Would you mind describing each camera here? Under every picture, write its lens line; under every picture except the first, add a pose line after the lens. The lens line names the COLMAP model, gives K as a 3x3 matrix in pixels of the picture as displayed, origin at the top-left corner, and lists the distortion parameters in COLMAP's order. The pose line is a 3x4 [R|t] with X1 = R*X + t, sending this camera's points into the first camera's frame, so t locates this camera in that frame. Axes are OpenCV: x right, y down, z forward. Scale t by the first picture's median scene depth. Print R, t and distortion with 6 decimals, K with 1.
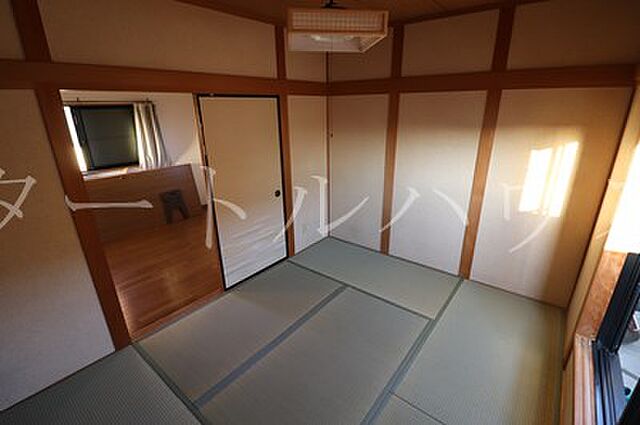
lens RADIAL K [[305.1, 0, 323.2], [0, 305.1, 213.2], [0, 0, 1]] dist [0.027743, -0.000053]
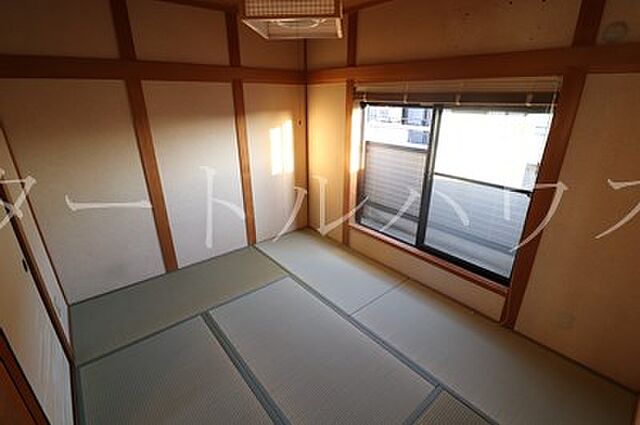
lens RADIAL K [[305.1, 0, 323.2], [0, 305.1, 213.2], [0, 0, 1]] dist [0.027743, -0.000053]
pose [[0.216460, -0.350488, 0.911210, -0.539000], [0.334171, 0.903559, 0.268162, -0.130192], [-0.917319, 0.246453, 0.312707, 0.385403]]
